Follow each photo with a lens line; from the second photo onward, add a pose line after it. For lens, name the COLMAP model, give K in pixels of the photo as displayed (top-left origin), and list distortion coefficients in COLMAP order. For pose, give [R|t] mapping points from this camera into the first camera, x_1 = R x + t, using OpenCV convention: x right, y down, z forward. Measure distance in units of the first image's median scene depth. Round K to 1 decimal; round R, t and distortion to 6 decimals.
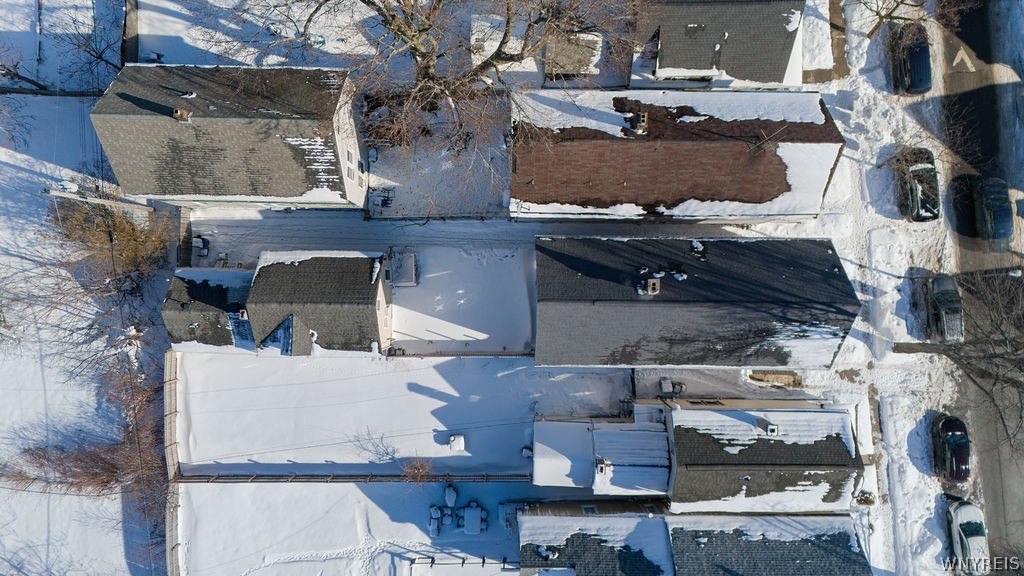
lens RADIAL K [[758.1, 0, 512.0], [0, 758.1, 288.0], [0, 0, 1]] dist [0.119901, -0.138941]
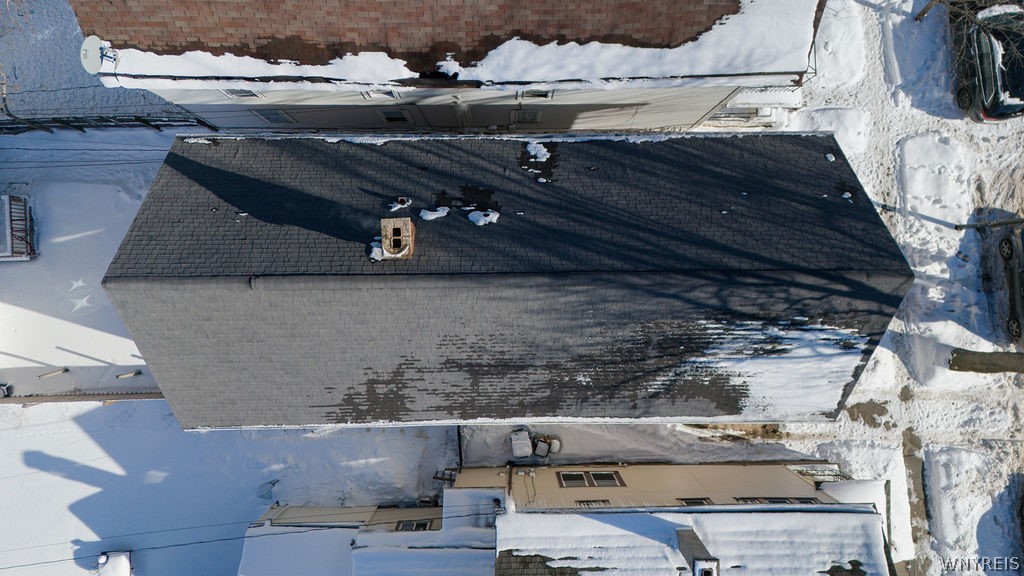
lens RADIAL K [[751.7, 0, 512.0], [0, 751.7, 288.0], [0, 0, 1]] dist [0.129558, -0.137918]
pose [[0.999747, -0.020151, 0.009992, 0.218157], [0.020060, 0.999757, 0.009185, 0.019489], [-0.010175, -0.008982, 0.999908, 0.547651]]
